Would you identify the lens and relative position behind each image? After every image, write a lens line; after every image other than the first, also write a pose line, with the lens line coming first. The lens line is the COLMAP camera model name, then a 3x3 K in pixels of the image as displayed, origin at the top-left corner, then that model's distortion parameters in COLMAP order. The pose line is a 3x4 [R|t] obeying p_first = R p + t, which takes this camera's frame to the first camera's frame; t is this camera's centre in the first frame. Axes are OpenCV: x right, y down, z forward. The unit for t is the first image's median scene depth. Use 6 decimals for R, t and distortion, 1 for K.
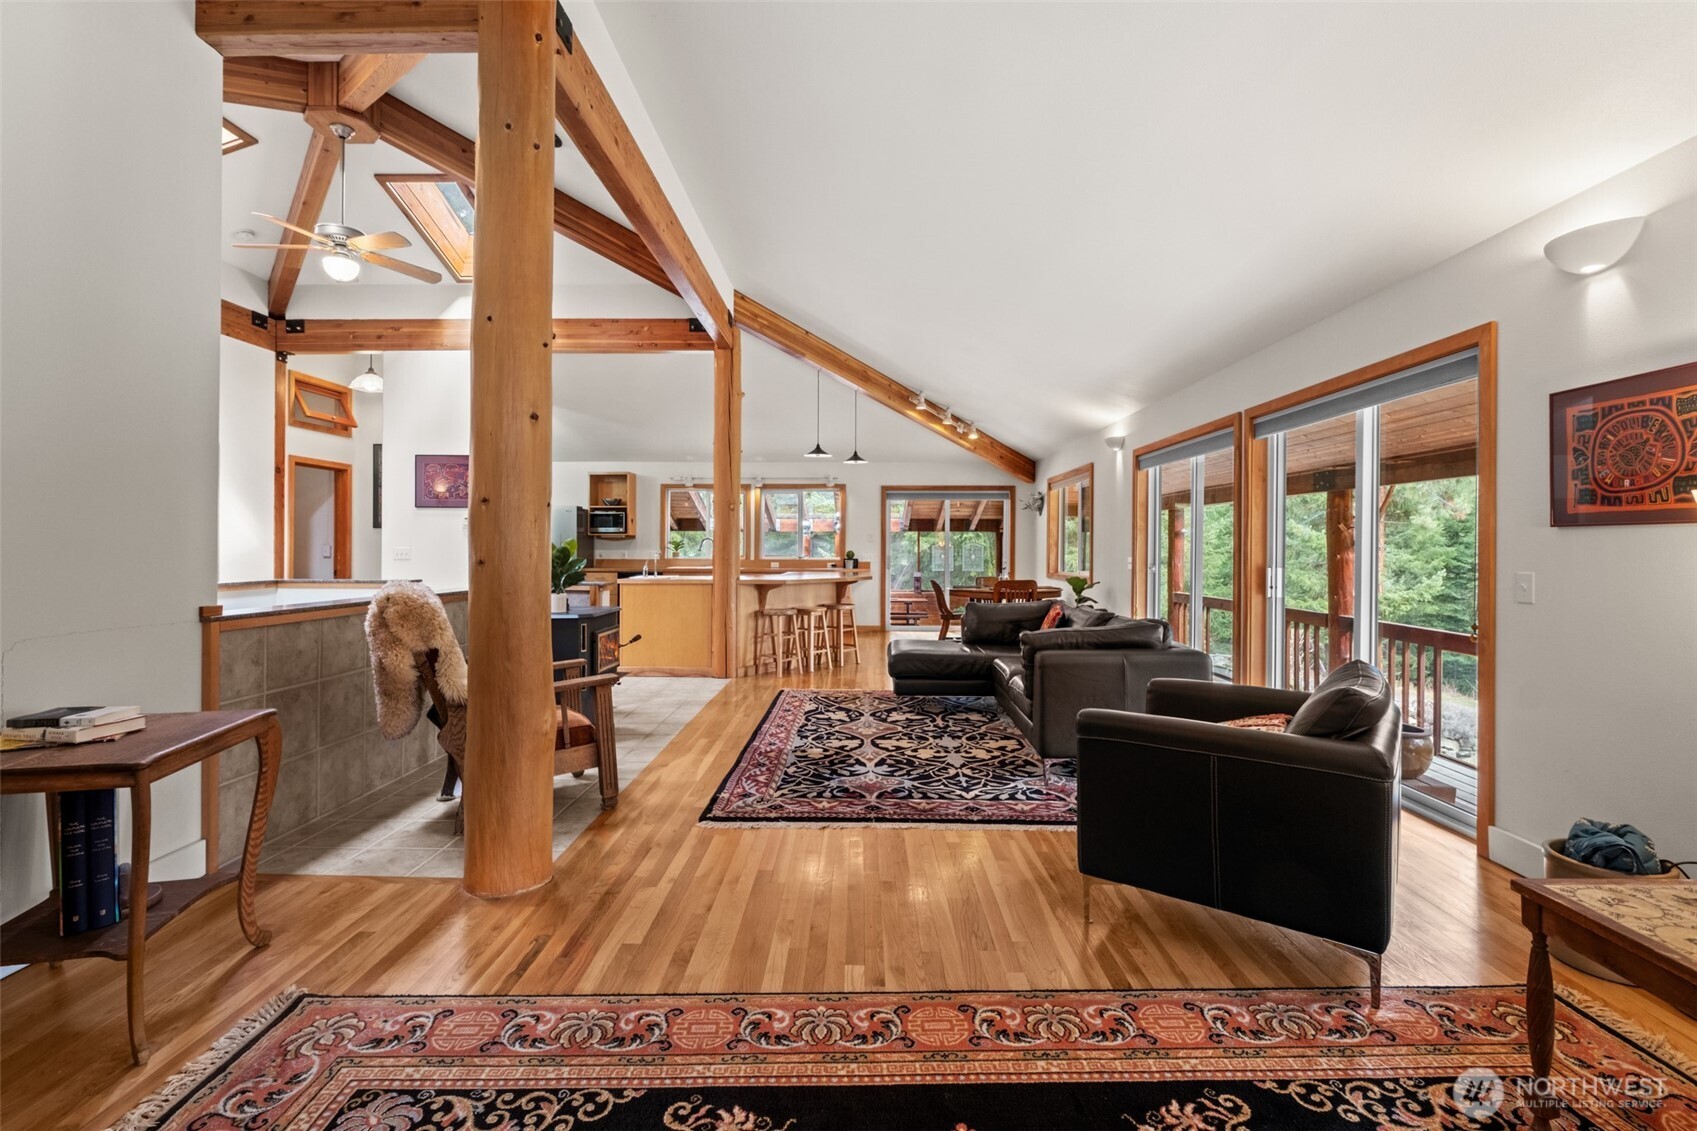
lens RADIAL K [[750.1, 0, 842.1], [0, 750.1, 542.1], [0, 0, 1]] dist [-0.003191, -0.000799]
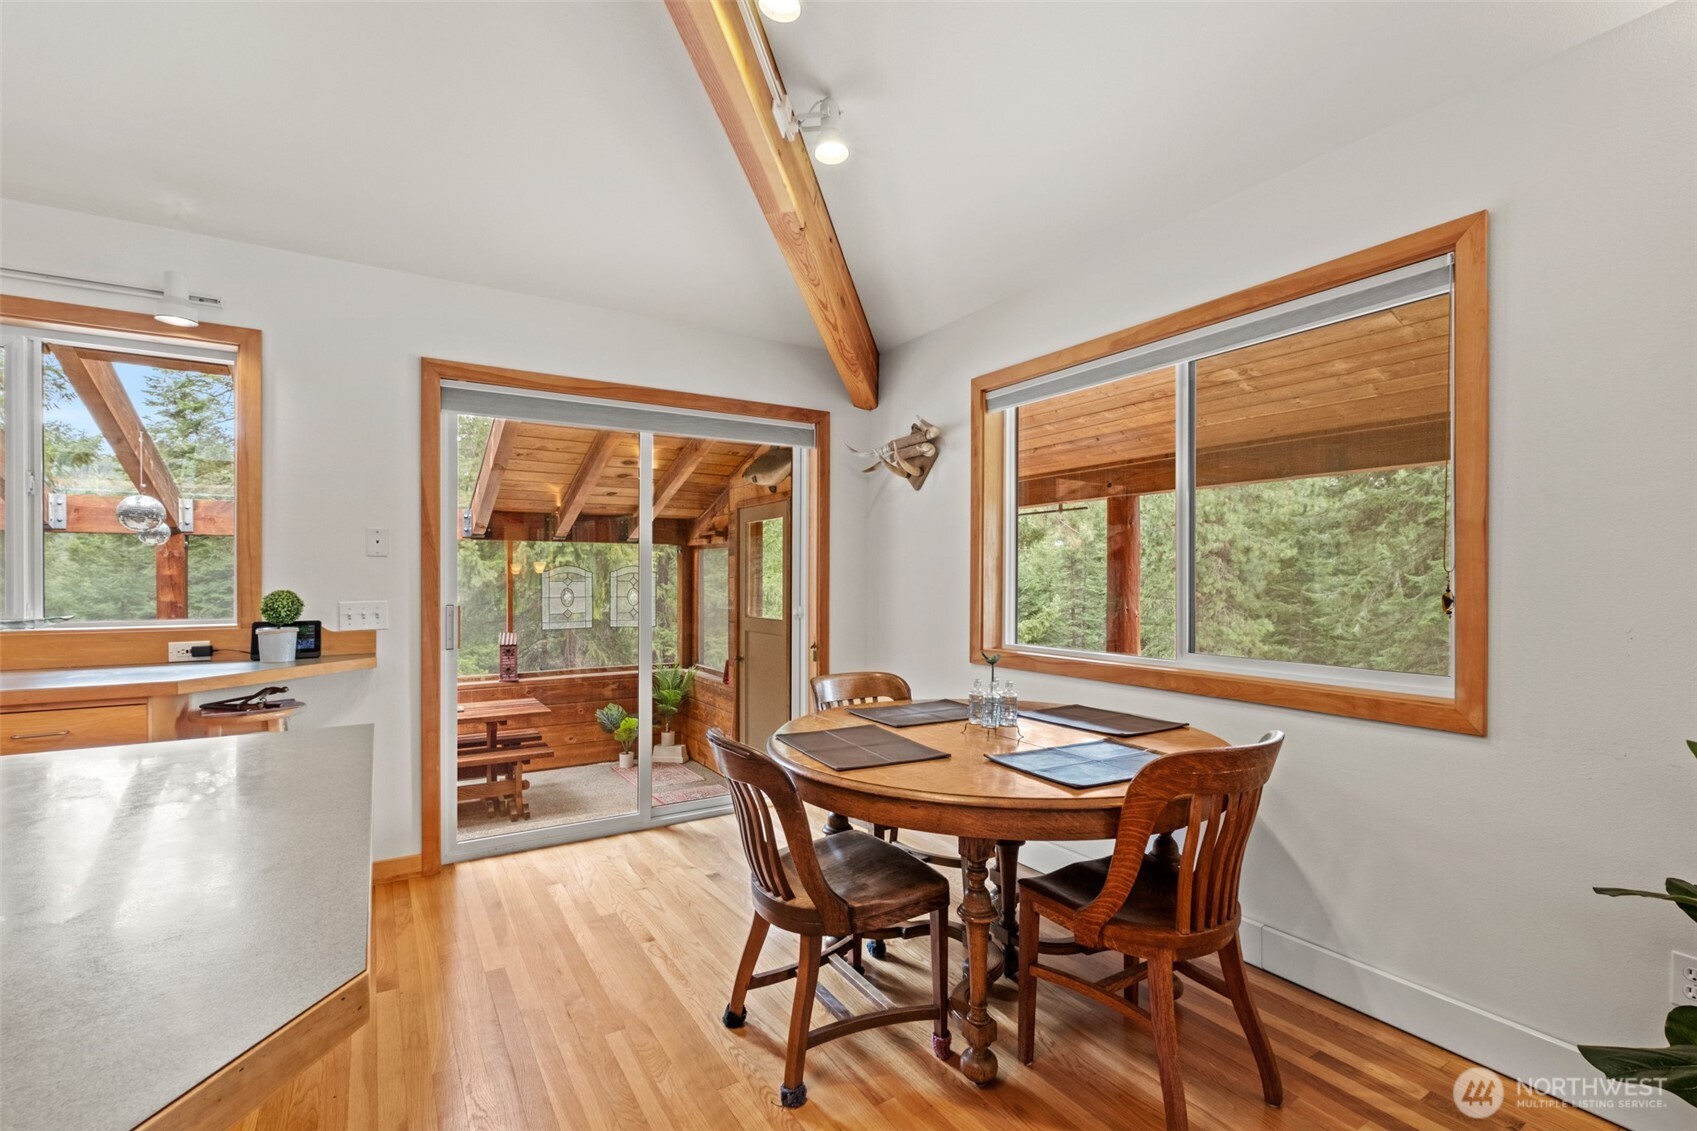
lens RADIAL K [[750.1, 0, 846.4], [0, 750.1, 579.0], [0, 0, 1]] dist [-0.003191, -0.000799]
pose [[0.827369, -0.006442, 0.561621, 0.070192], [-0.000719, 0.999921, 0.012530, 0.011633], [-0.561658, -0.010771, 0.827300, 1.832011]]
